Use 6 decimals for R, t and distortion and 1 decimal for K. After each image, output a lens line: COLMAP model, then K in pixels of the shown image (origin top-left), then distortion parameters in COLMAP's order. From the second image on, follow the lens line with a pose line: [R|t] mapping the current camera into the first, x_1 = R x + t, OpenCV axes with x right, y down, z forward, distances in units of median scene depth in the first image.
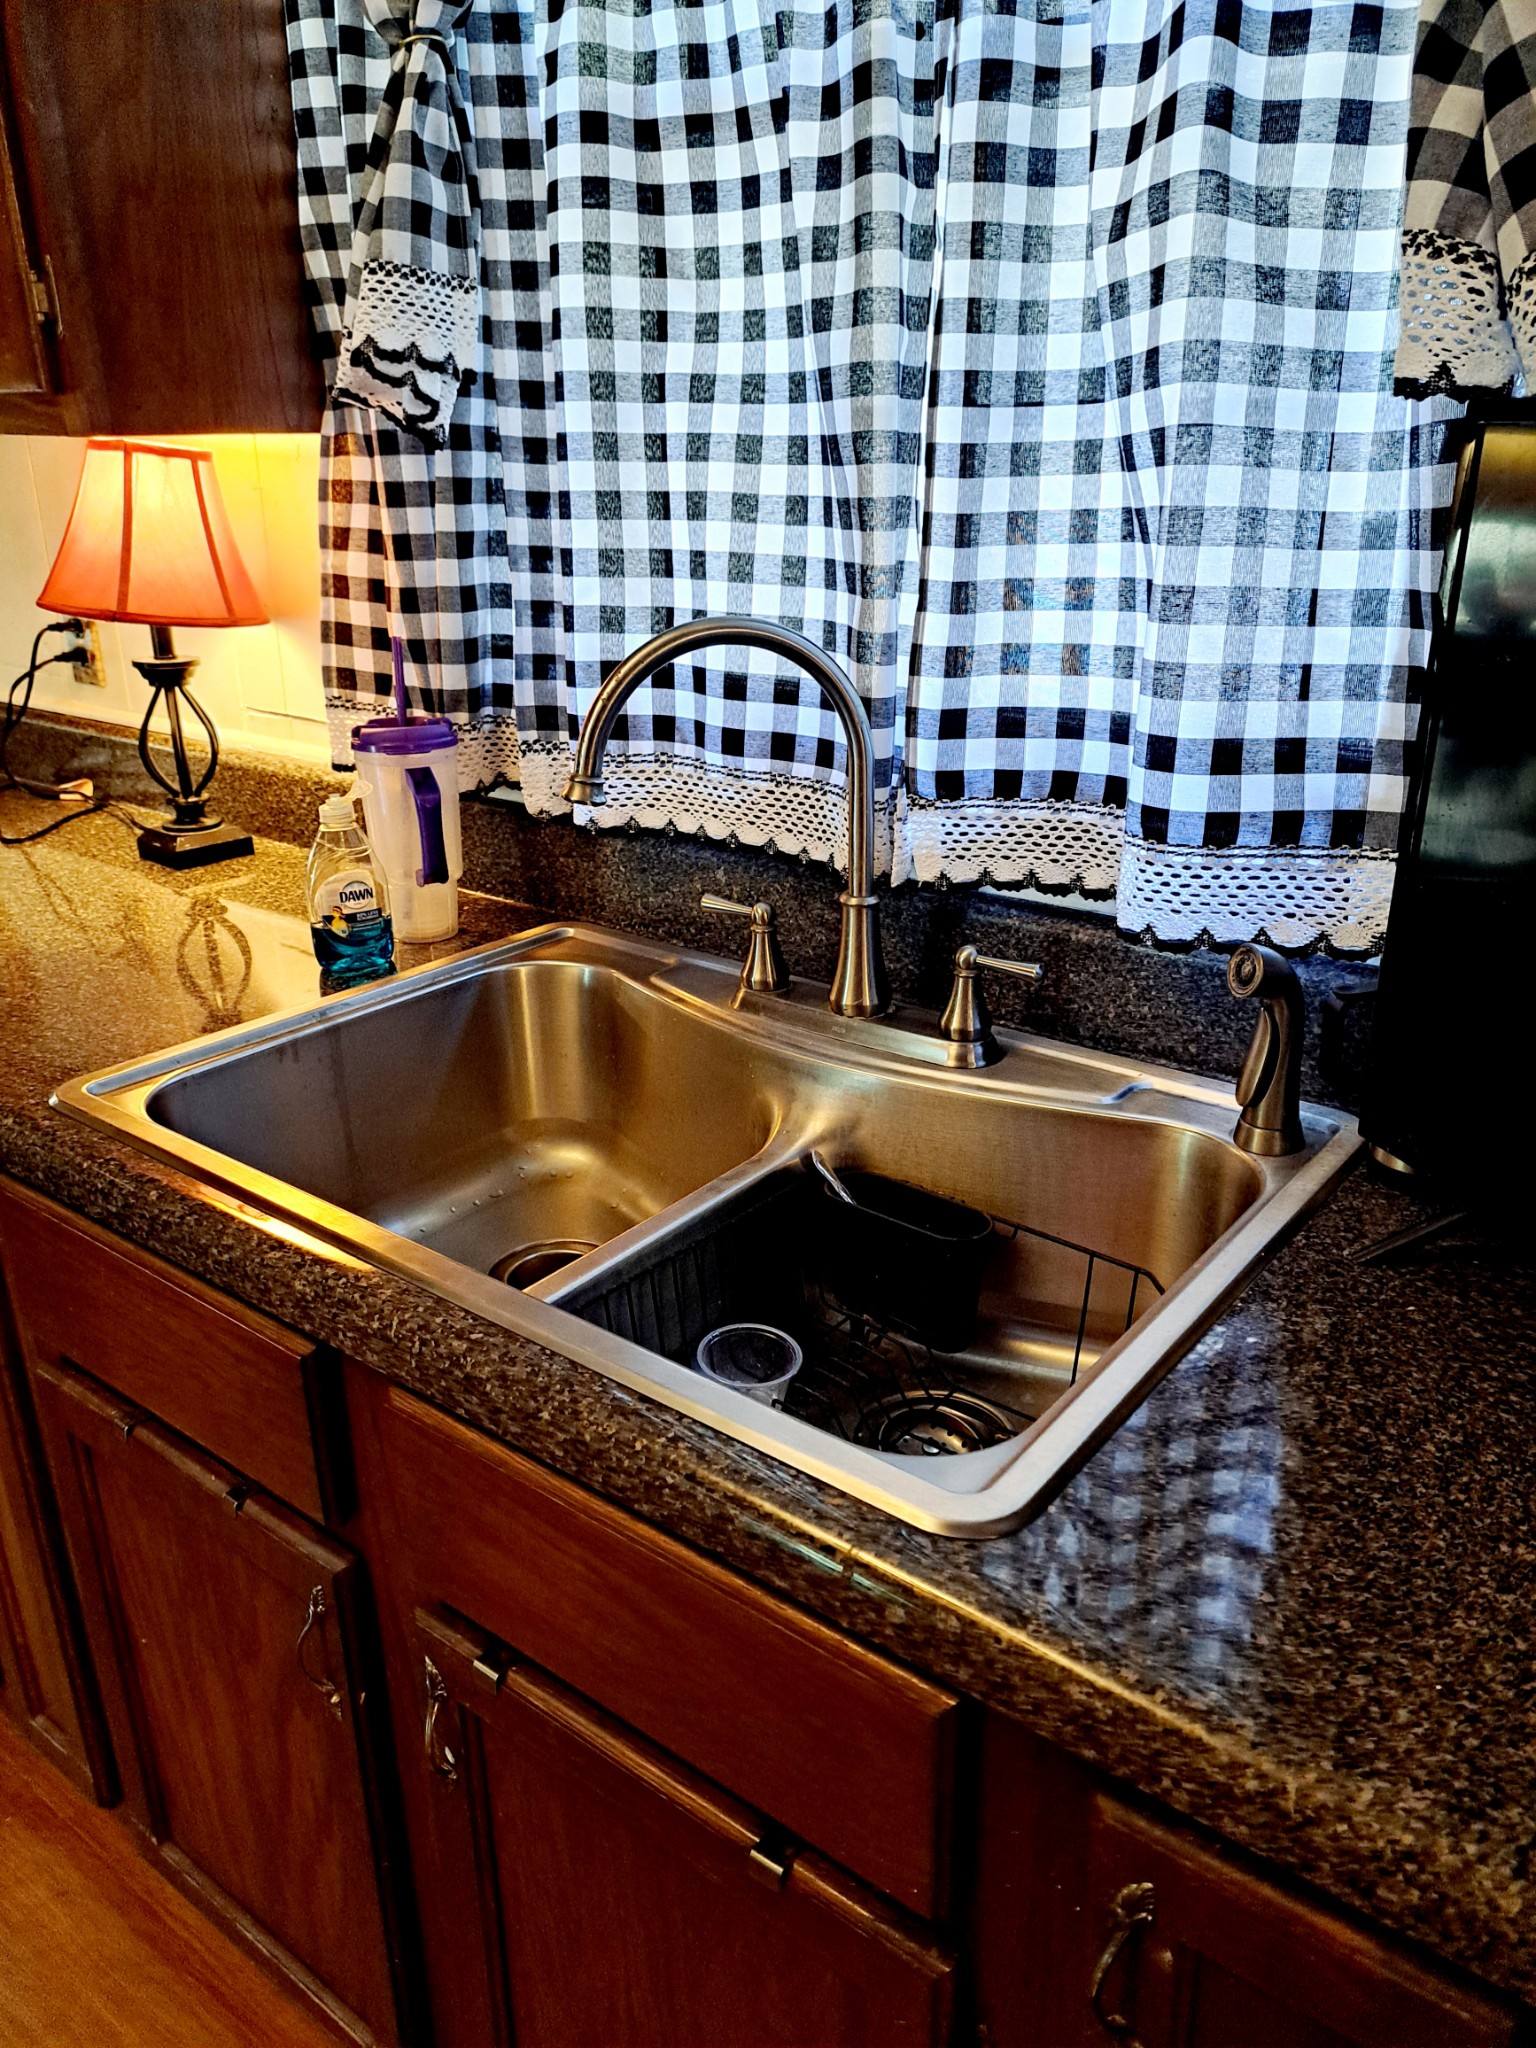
lens RADIAL K [[1466.1, 0, 766.9], [0, 1466.1, 1033.5], [0, 0, 1]] dist [0.055955, -0.068777]
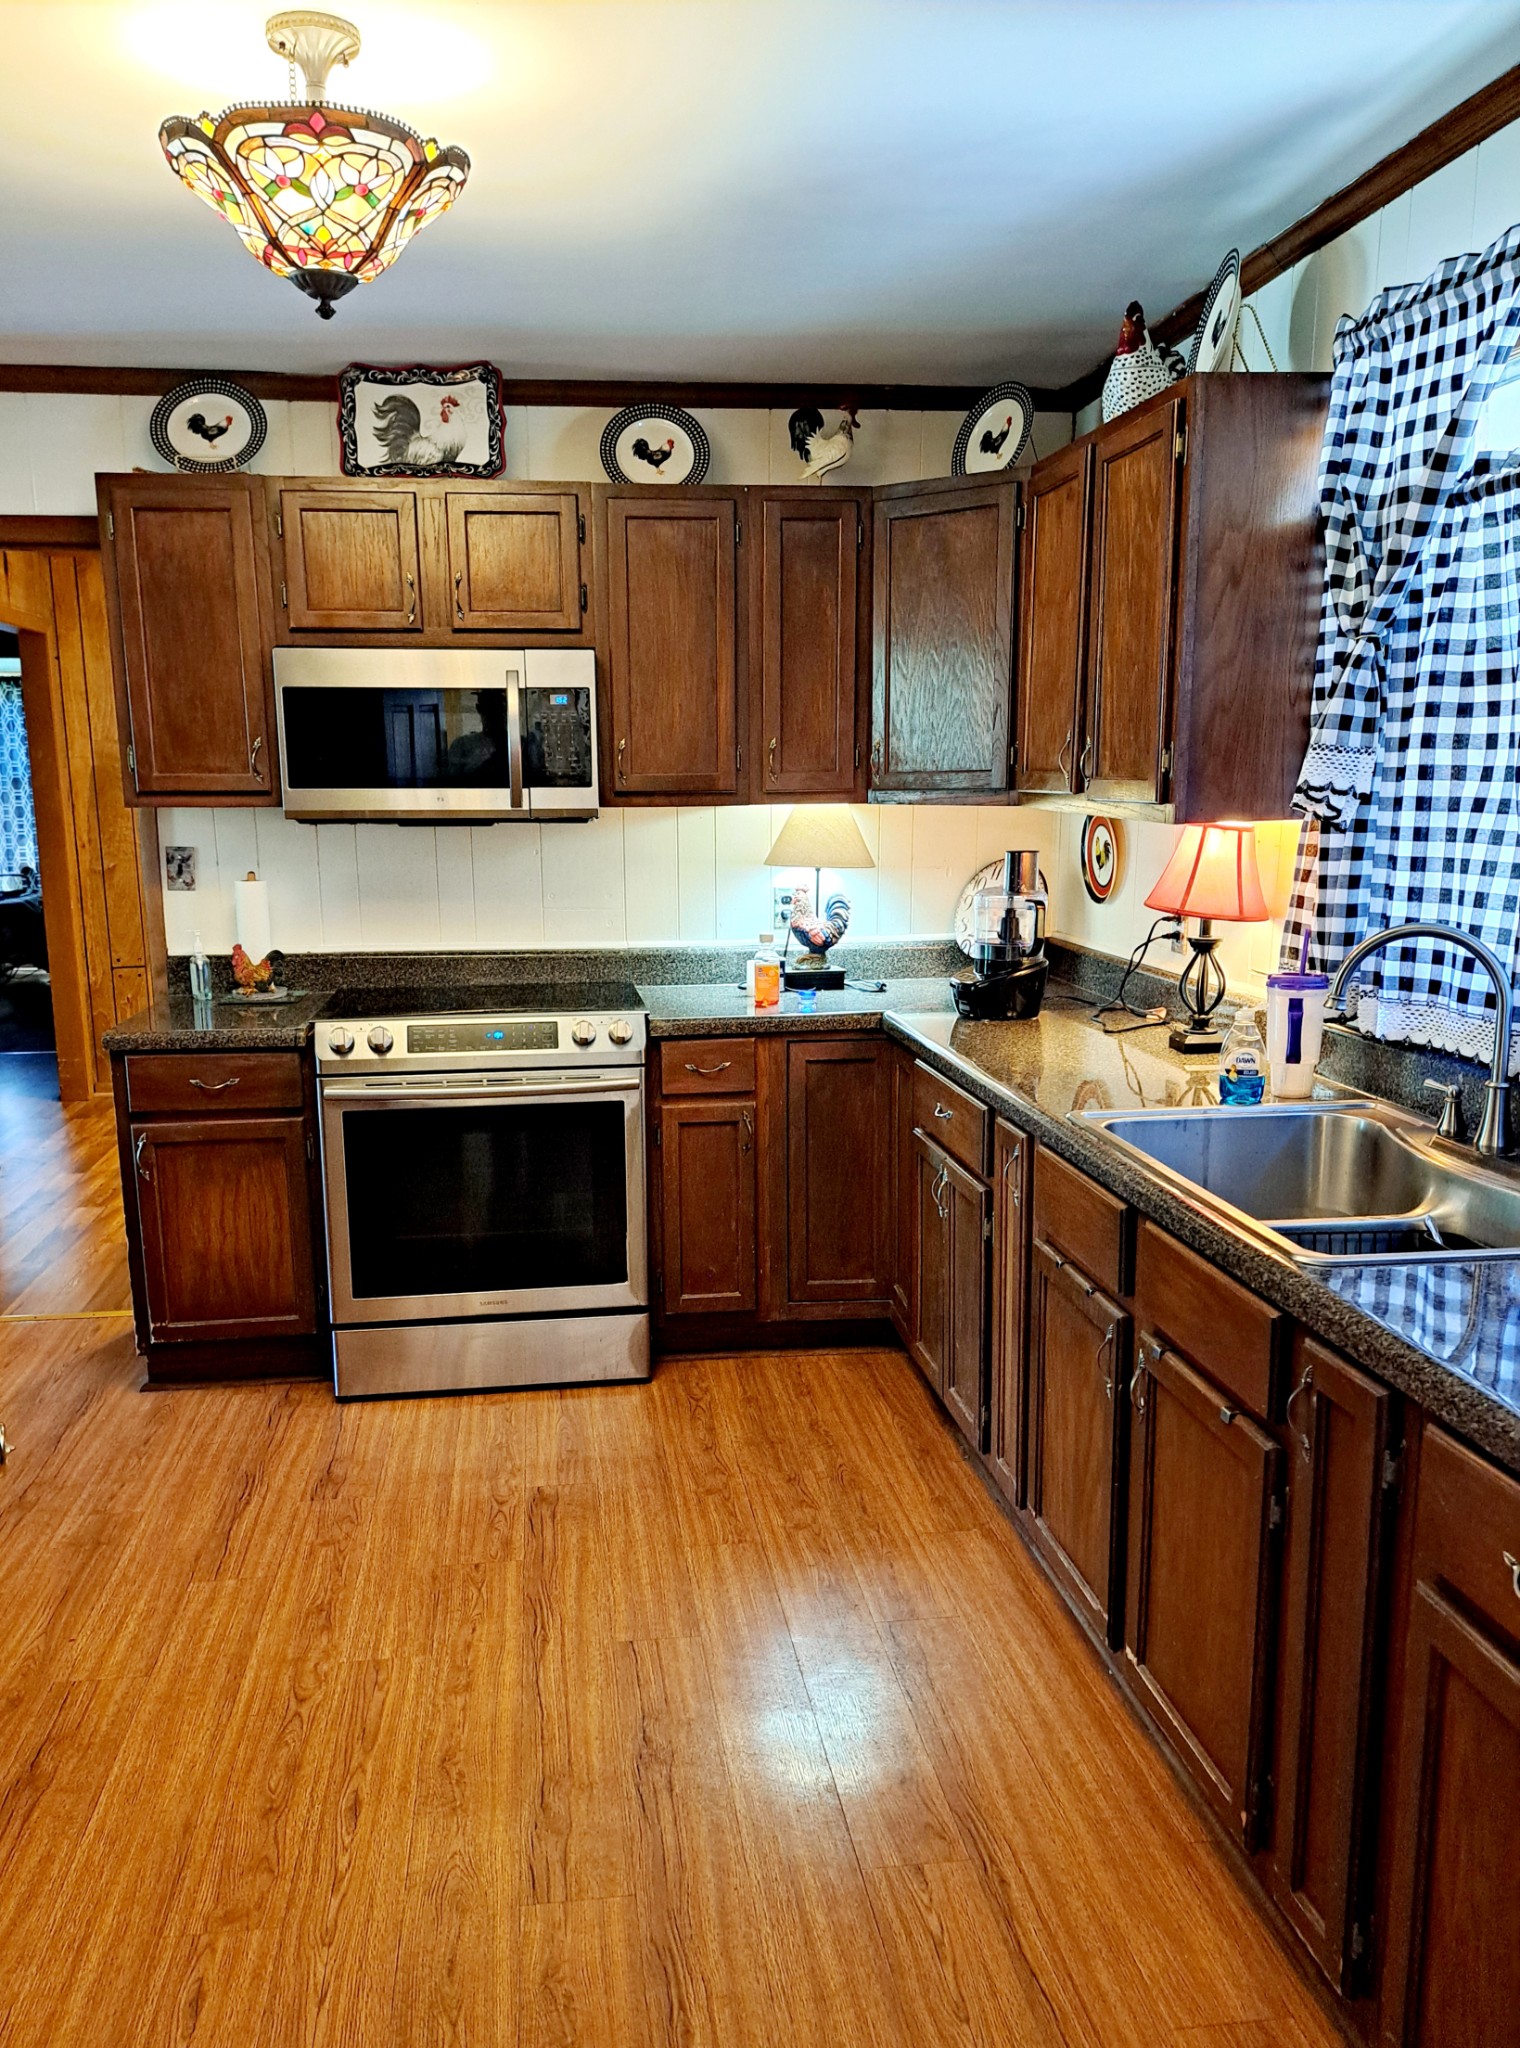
lens RADIAL K [[1553.4, 0, 755.2], [0, 1553.4, 1090.7], [0, 0, 1]] dist [0.056435, -0.001121]
pose [[0.719755, 0.134428, -0.681088, 0.645207], [-0.250695, 0.965201, -0.074424, 0.253477], [0.647382, 0.224312, 0.728409, -0.854389]]
